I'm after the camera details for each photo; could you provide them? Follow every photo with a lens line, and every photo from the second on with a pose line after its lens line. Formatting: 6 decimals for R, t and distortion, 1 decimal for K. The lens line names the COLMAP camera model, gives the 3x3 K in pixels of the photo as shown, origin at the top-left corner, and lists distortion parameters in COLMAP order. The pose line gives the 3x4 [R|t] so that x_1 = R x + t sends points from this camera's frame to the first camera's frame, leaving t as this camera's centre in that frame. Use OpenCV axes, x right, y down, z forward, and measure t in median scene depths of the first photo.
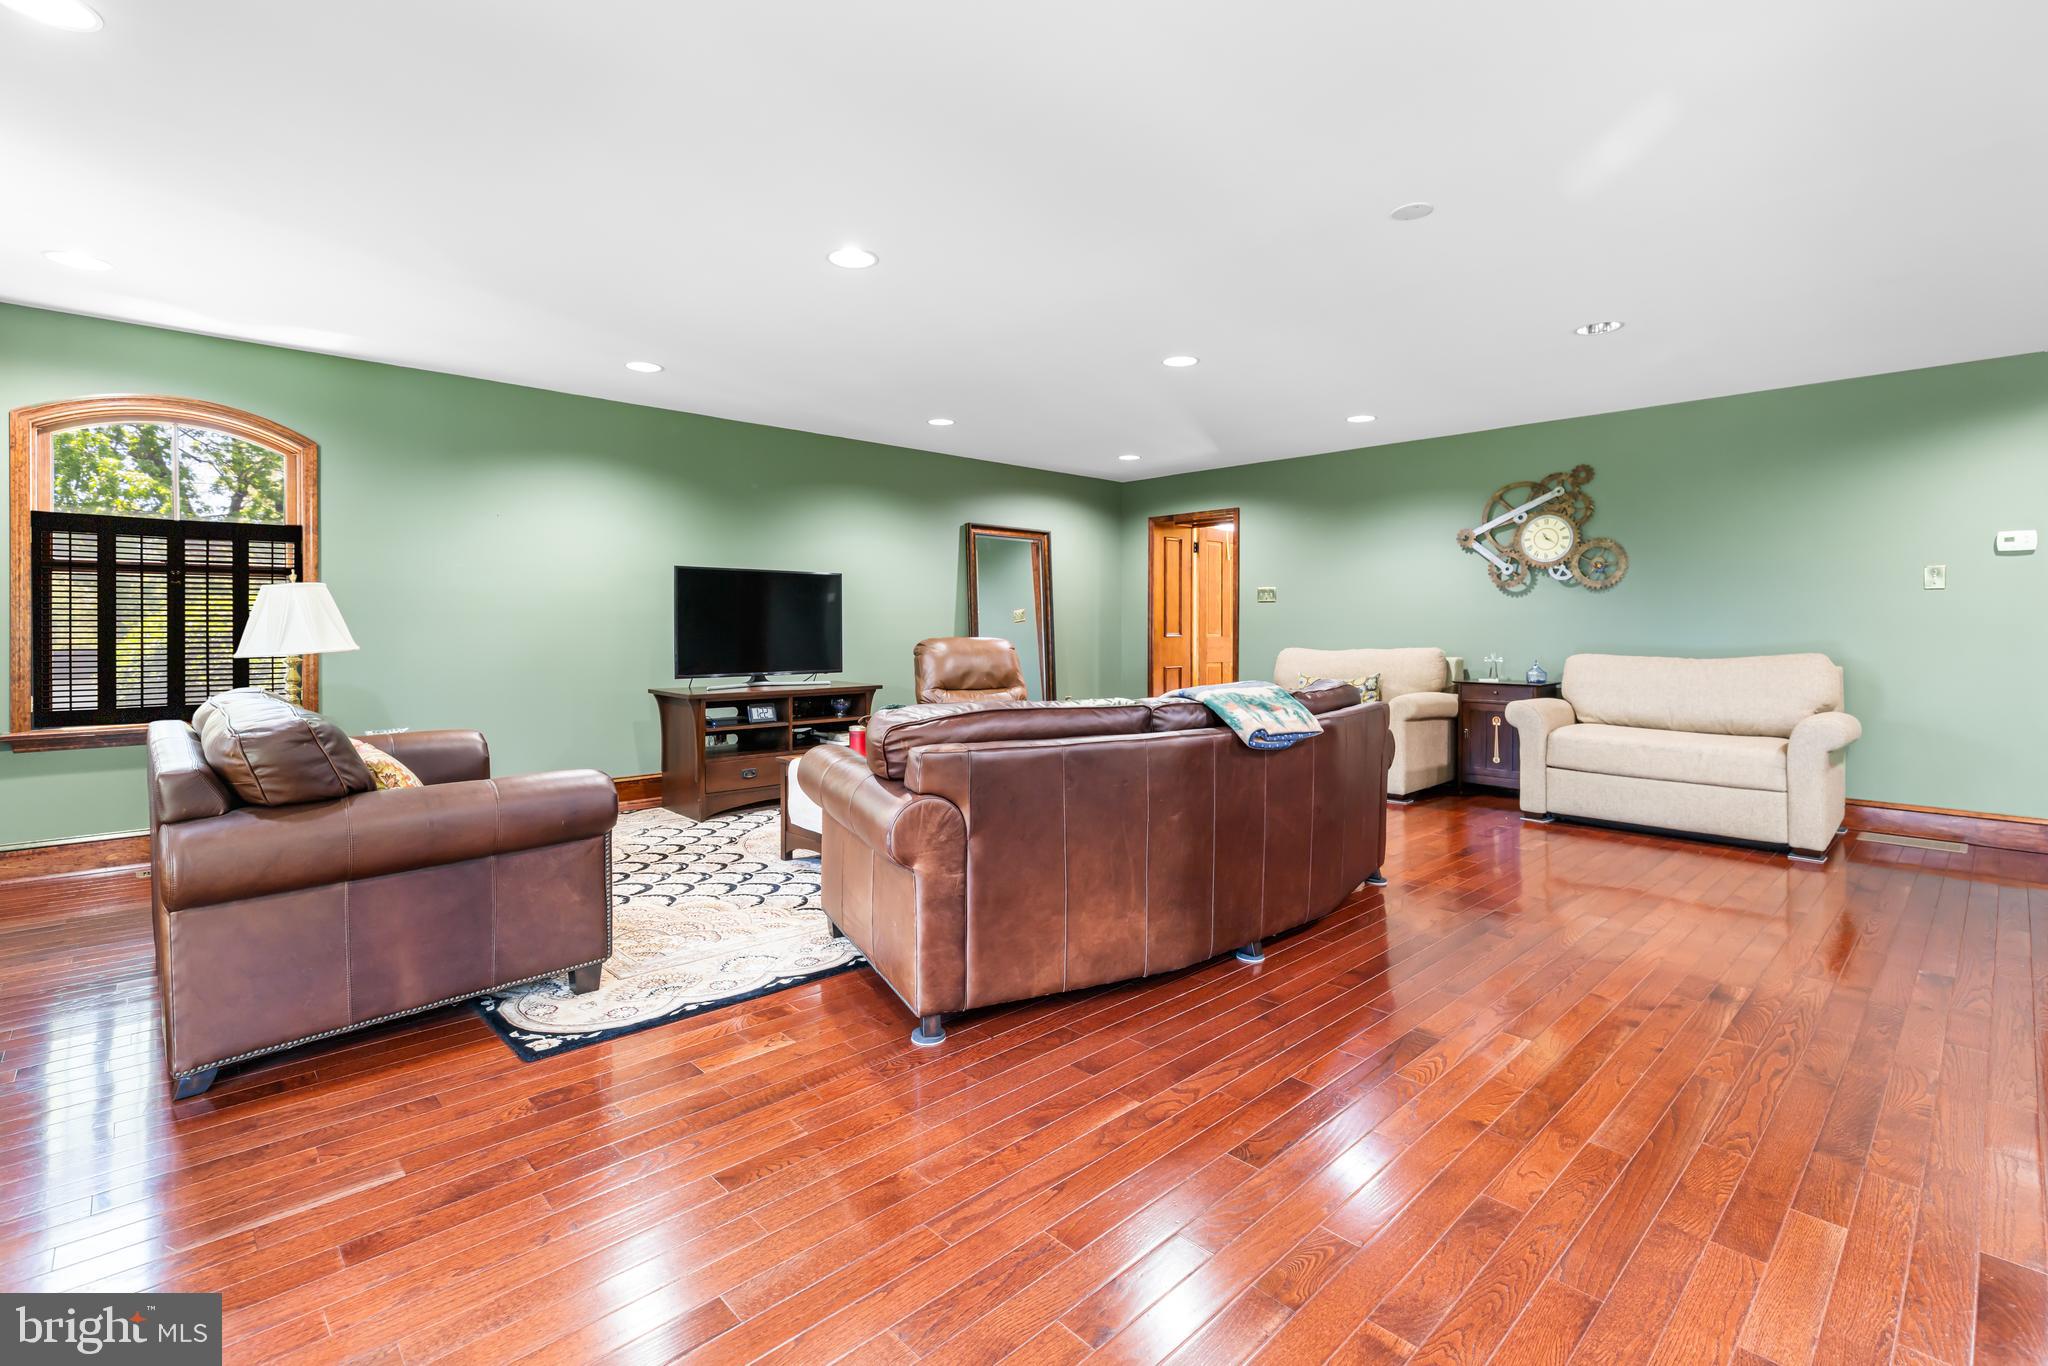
lens RADIAL K [[921.6, 0, 999.0], [0, 921.6, 633.0], [0, 0, 1]] dist [-0.000541, -0.001189]
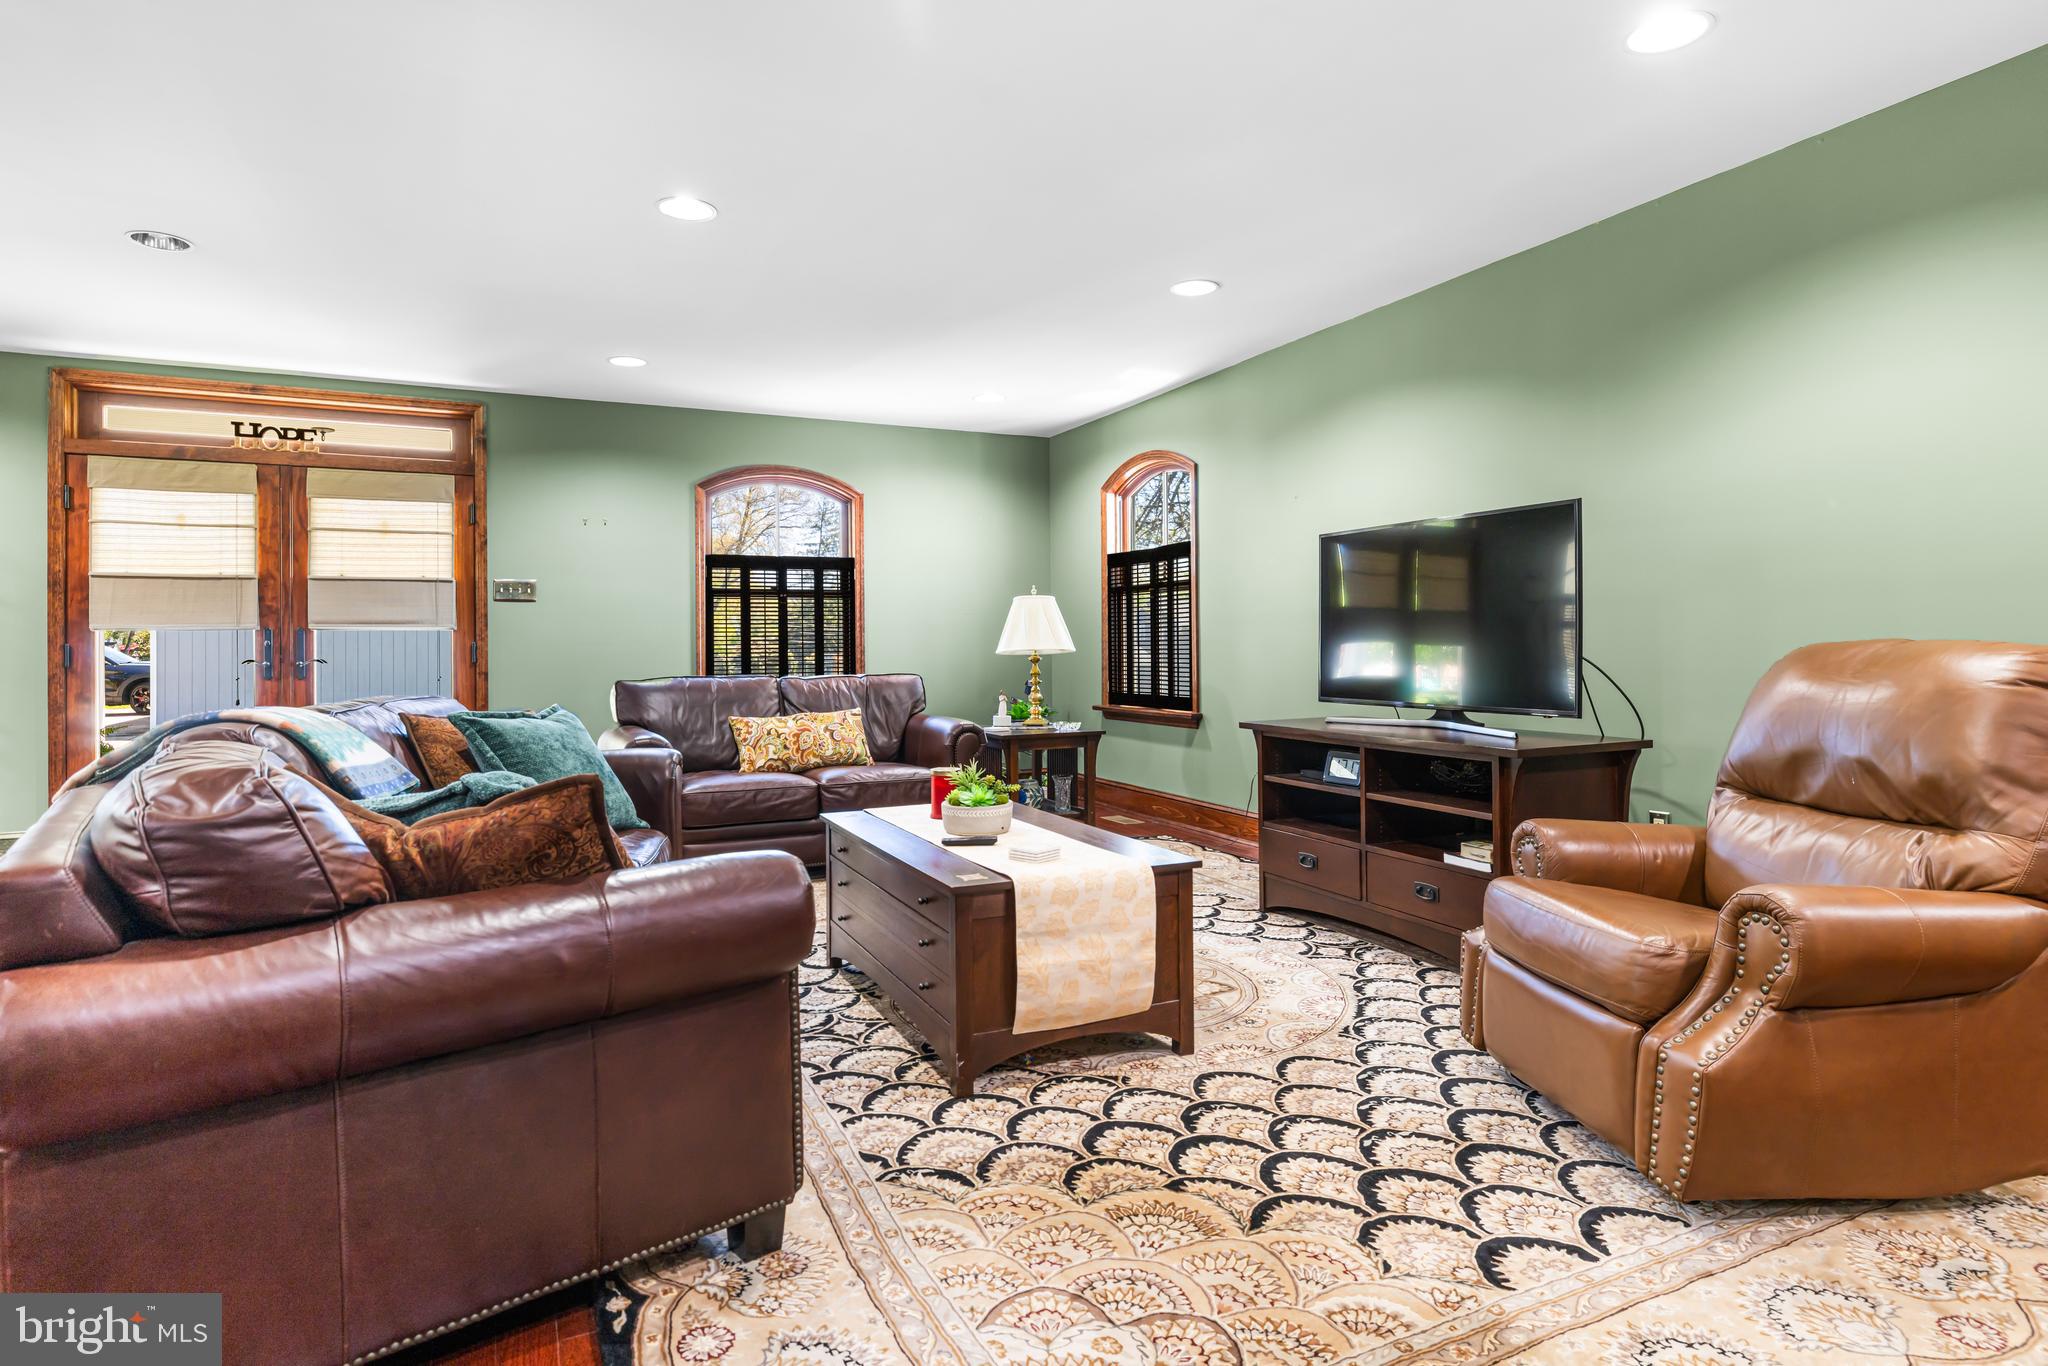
lens RADIAL K [[1087.4, 0, 1019.0], [0, 1087.4, 645.7], [0, 0, 1]] dist [-0.000701, 0.000079]
pose [[-0.314888, 0.000548, -0.949129, 0.469504], [0.001207, 0.999999, 0.000176, 0.009111], [0.949128, -0.001091, -0.314889, 1.036230]]
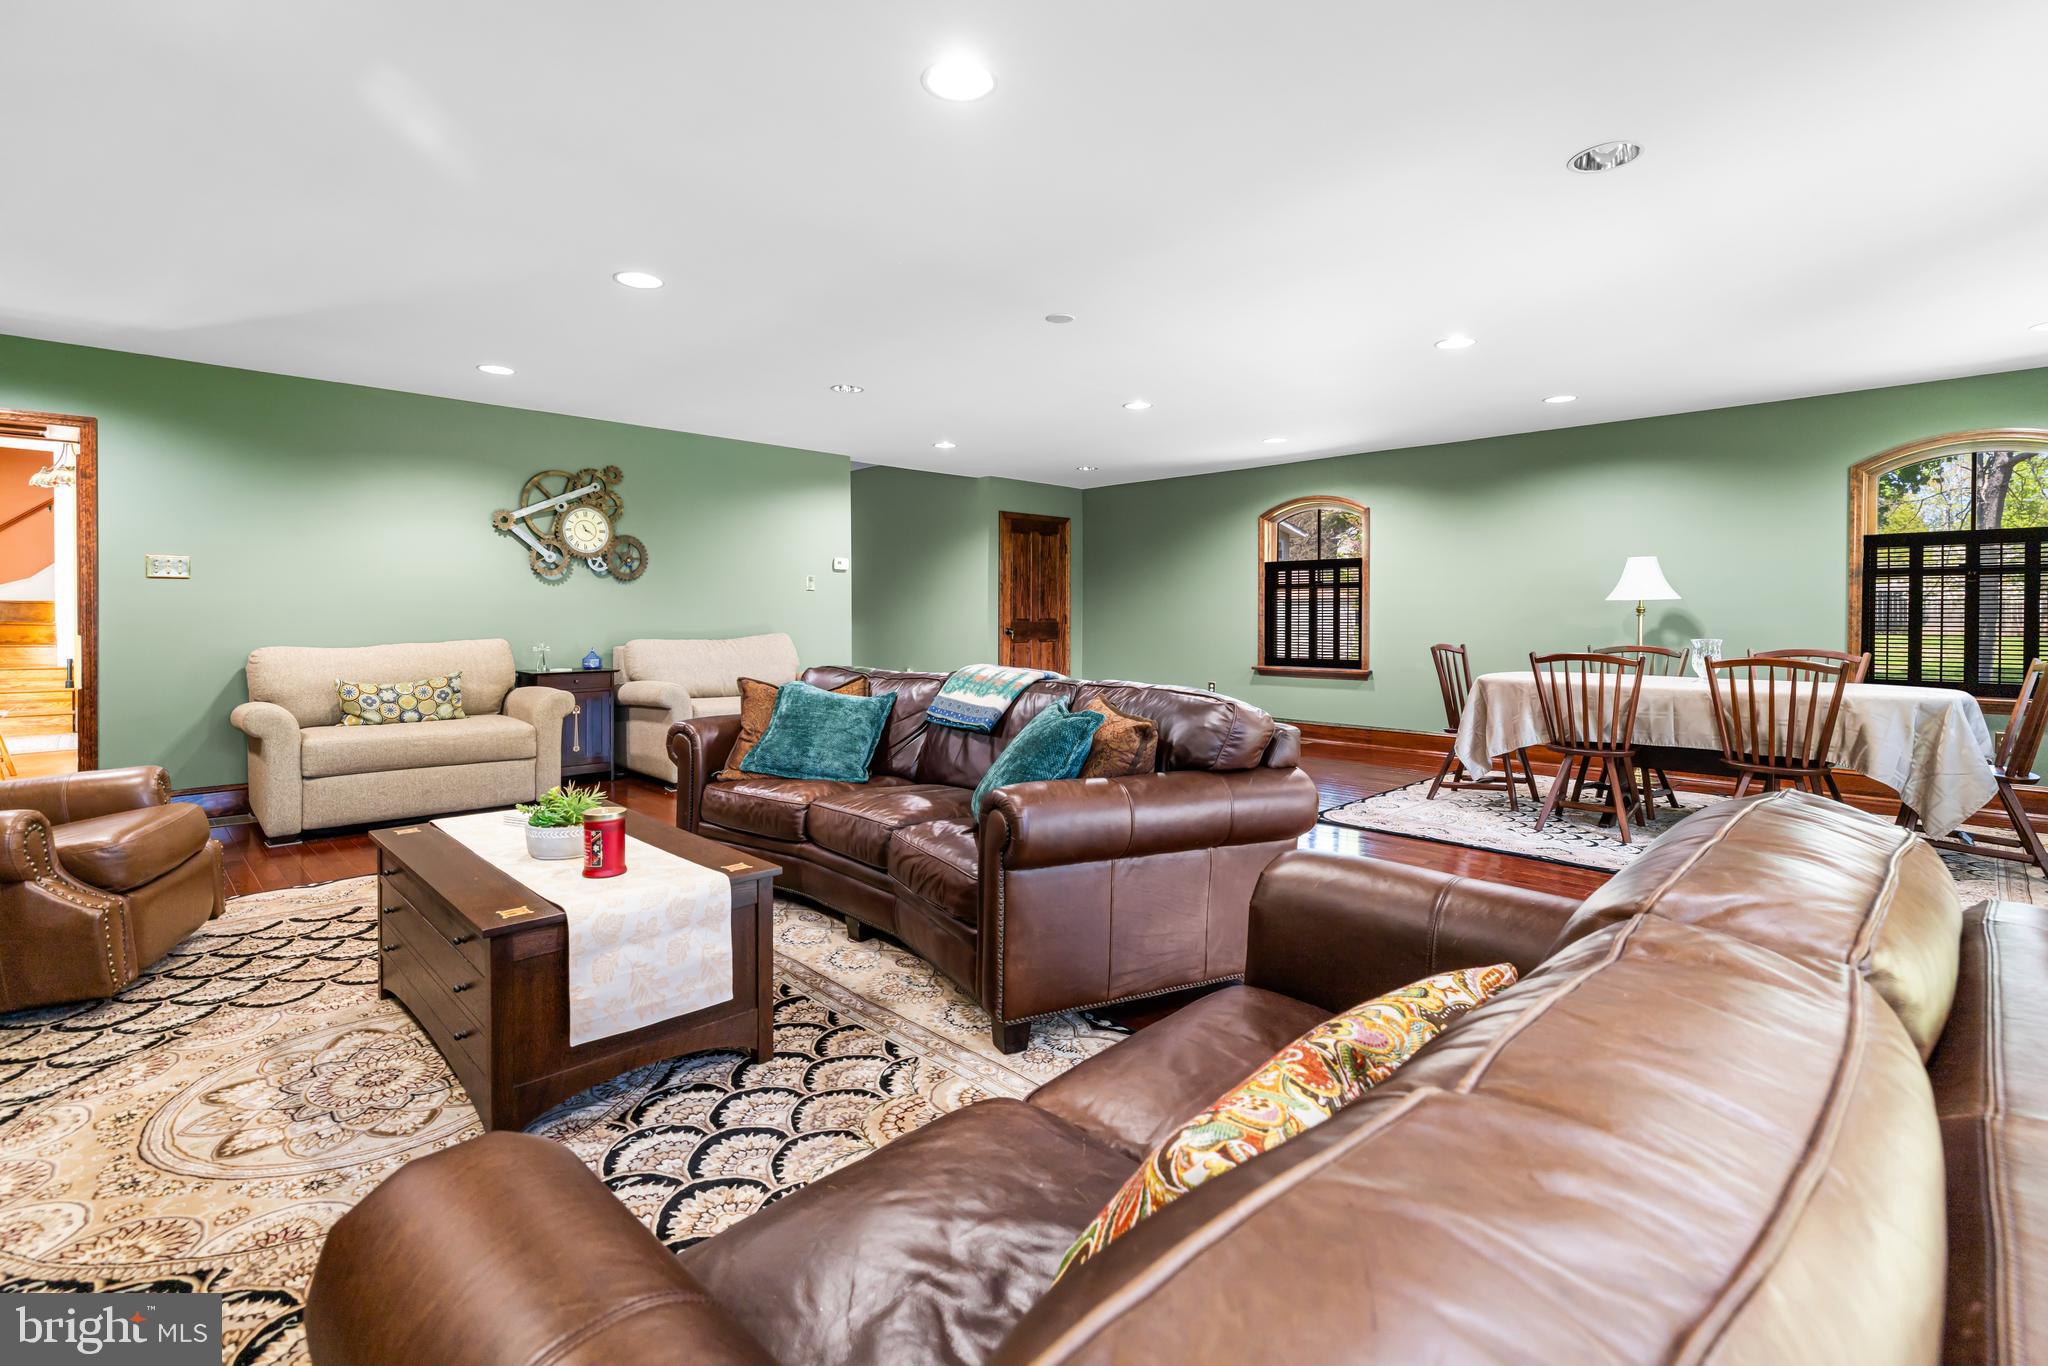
lens RADIAL K [[921.6, 0, 1013.2], [0, 921.6, 622.9], [0, 0, 1]] dist [-0.000541, -0.001189]
pose [[-0.023901, -0.009208, 0.999672, -0.527776], [0.006819, 0.999933, 0.009374, -0.005031], [-0.999691, 0.007041, -0.023837, 0.626508]]
